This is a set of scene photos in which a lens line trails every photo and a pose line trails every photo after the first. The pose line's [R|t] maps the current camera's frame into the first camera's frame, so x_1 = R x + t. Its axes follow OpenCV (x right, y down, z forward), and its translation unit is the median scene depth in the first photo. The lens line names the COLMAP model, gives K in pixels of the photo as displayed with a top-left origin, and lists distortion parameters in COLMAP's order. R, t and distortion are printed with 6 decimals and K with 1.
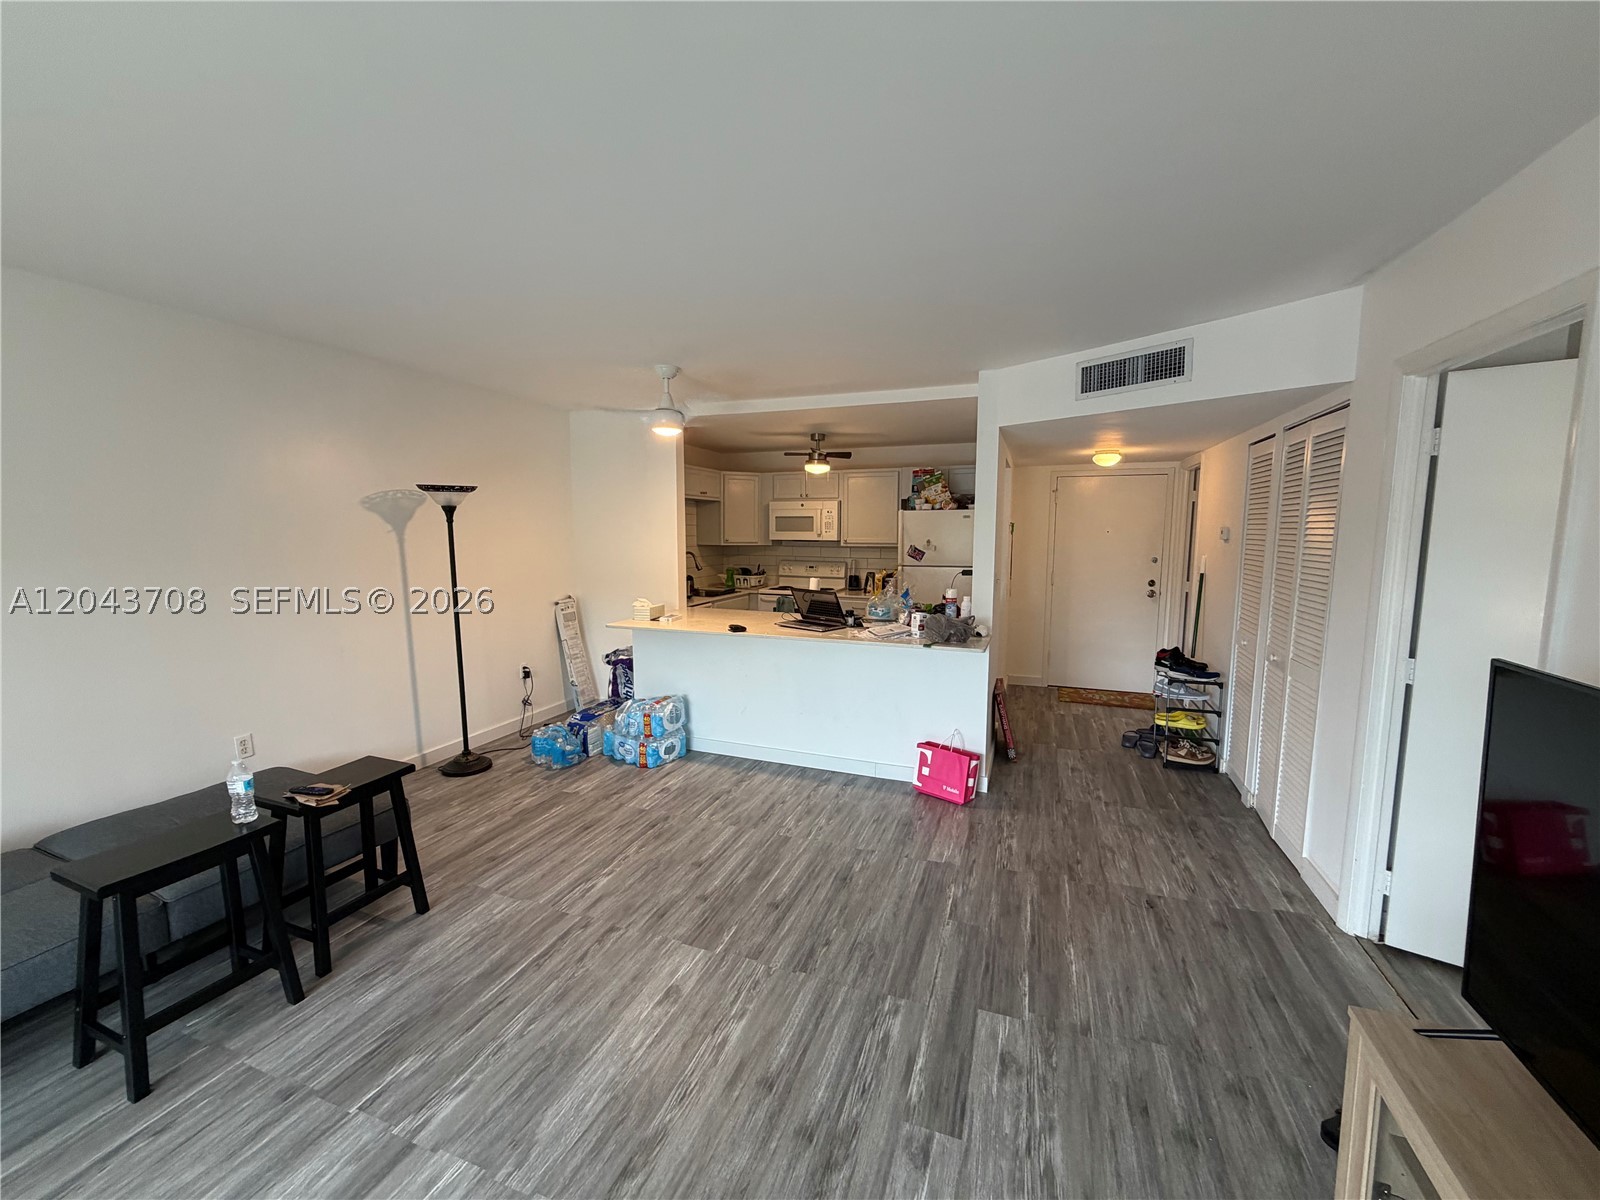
lens RADIAL K [[637.9, 0, 800.4], [0, 637.9, 597.3], [0, 0, 1]] dist [0.000283, -0.000007]
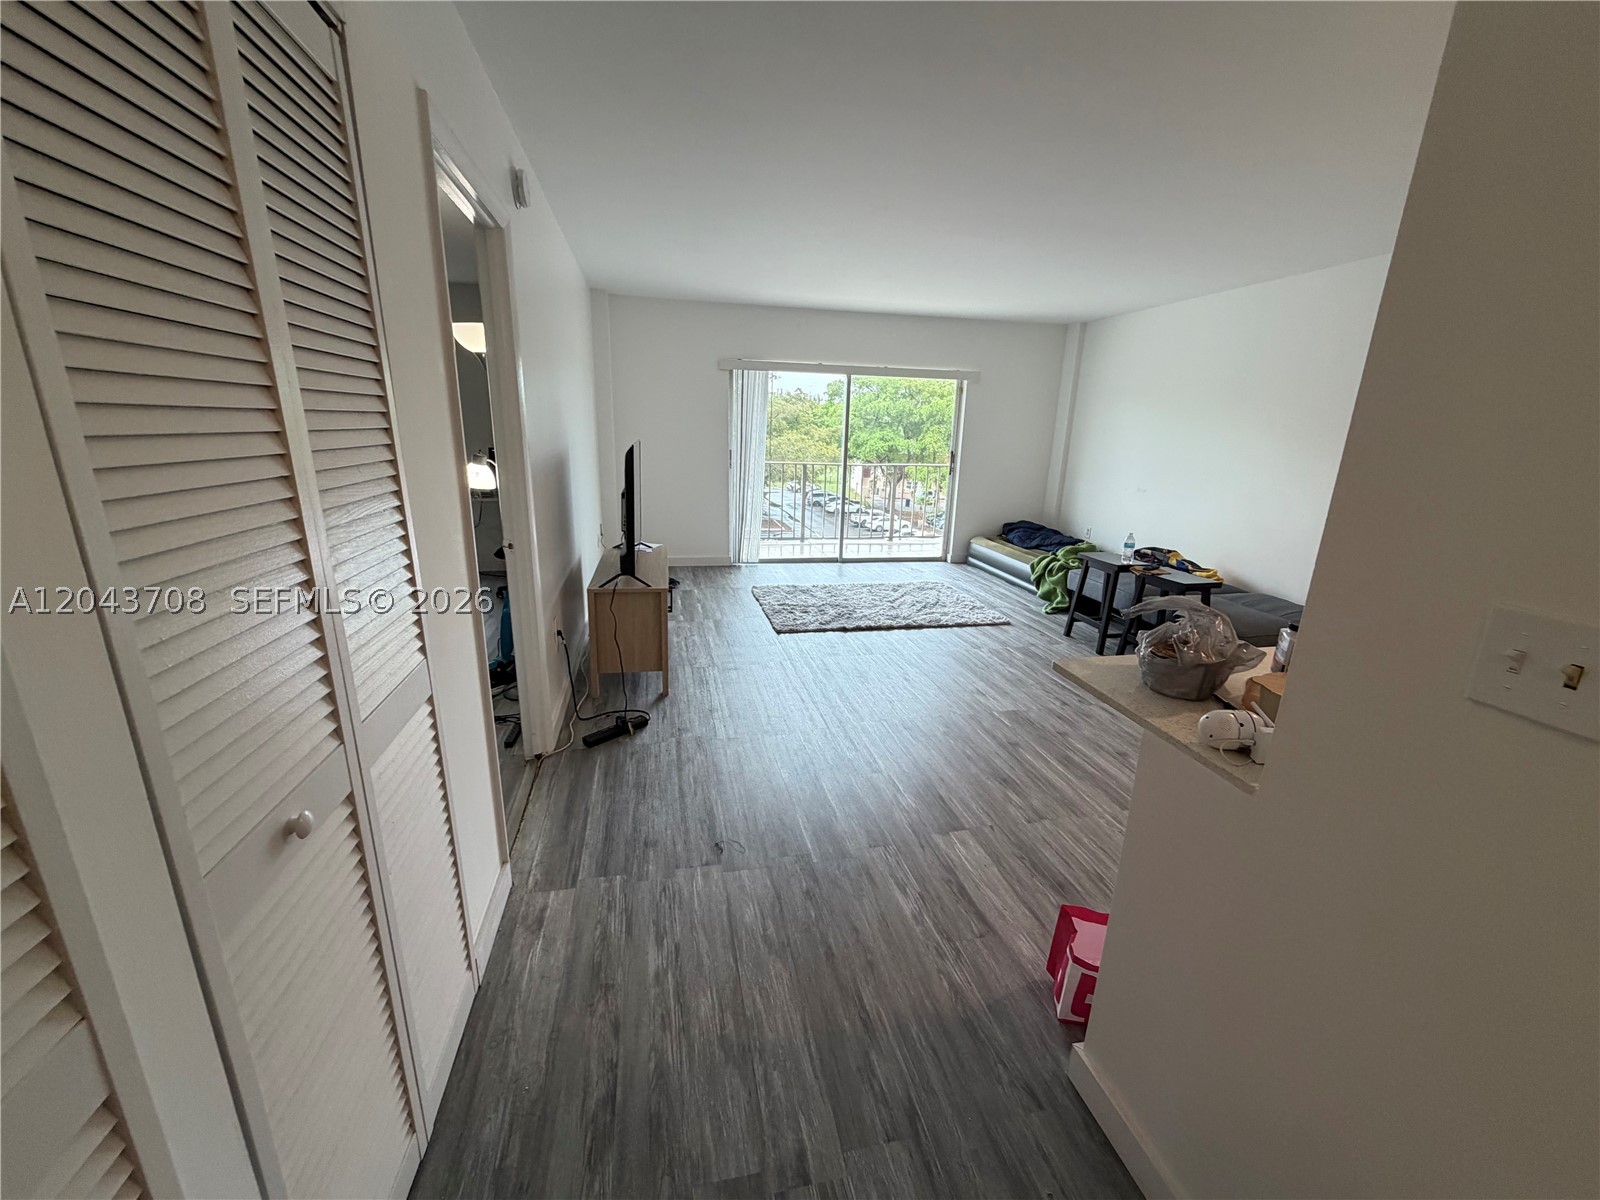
lens RADIAL K [[637.9, 0, 798.1], [0, 637.9, 601.6], [0, 0, 1]] dist [0.000283, -0.000007]
pose [[-0.841762, 0.121861, -0.525915, 1.016675], [-0.083402, 0.933138, 0.349711, -0.151213], [0.533367, 0.338236, -0.775316, 1.883516]]
